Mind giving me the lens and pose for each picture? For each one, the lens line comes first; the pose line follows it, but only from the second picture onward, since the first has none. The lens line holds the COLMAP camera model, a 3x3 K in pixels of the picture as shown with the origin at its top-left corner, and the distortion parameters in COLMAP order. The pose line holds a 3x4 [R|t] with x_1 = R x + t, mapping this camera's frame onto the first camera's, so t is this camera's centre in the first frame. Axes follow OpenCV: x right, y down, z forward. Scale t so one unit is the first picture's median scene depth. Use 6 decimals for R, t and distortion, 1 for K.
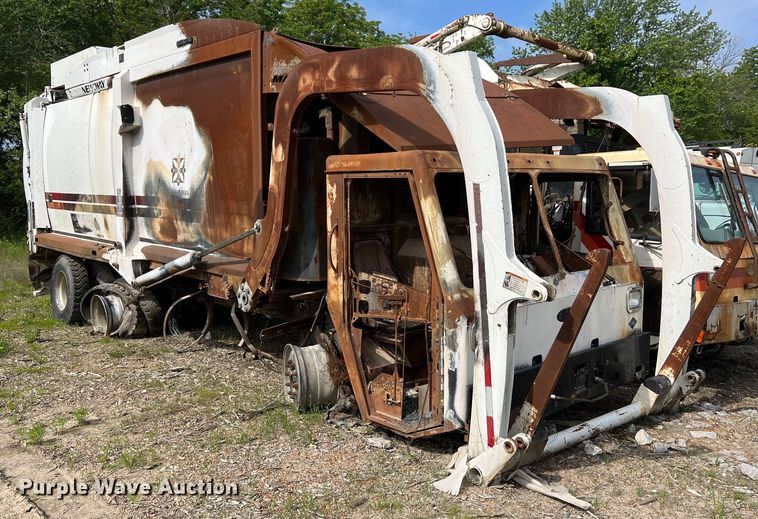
lens RADIAL K [[666.1, 0, 368.2], [0, 666.1, 258.5], [0, 0, 1]] dist [0.142065, -0.392536]
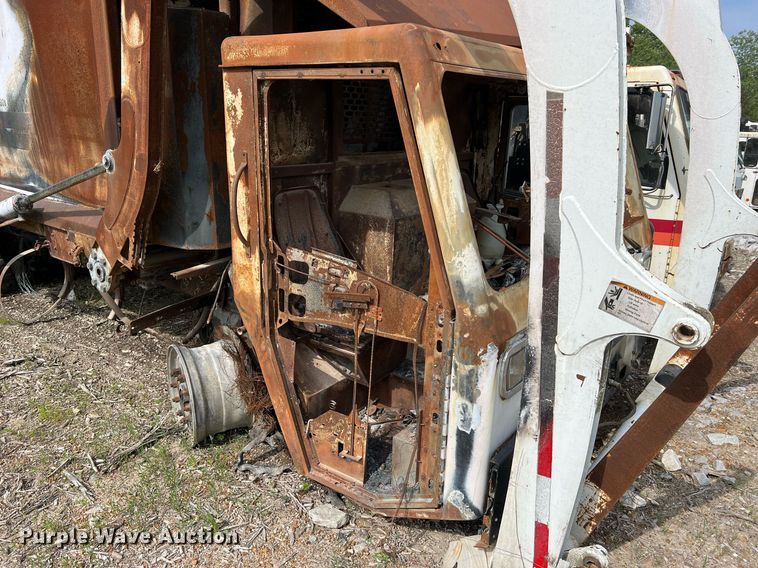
lens RADIAL K [[568.8, 0, 379.1], [0, 568.8, 292.8], [0, 0, 1]] dist [0.053102, -0.066479]
pose [[0.978765, -0.029539, 0.202846, -0.033205], [-0.011015, 0.980555, 0.195937, -0.035407], [-0.204690, -0.194011, 0.959407, 0.422532]]
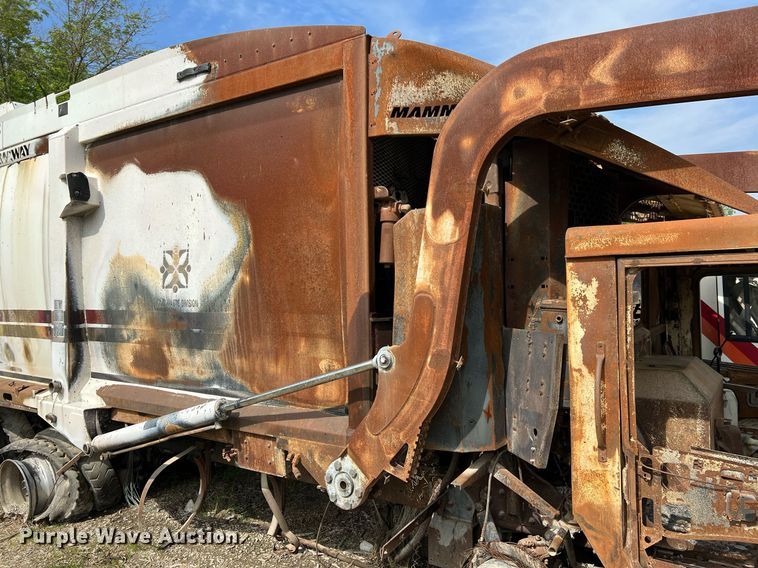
lens RADIAL K [[568.8, 0, 379.1], [0, 568.8, 292.8], [0, 0, 1]] dist [0.053102, -0.066479]
pose [[0.968373, -0.022715, 0.248473, -0.287643], [0.048068, 0.994176, -0.096450, -0.057672], [-0.244835, 0.105343, 0.963825, 0.533070]]
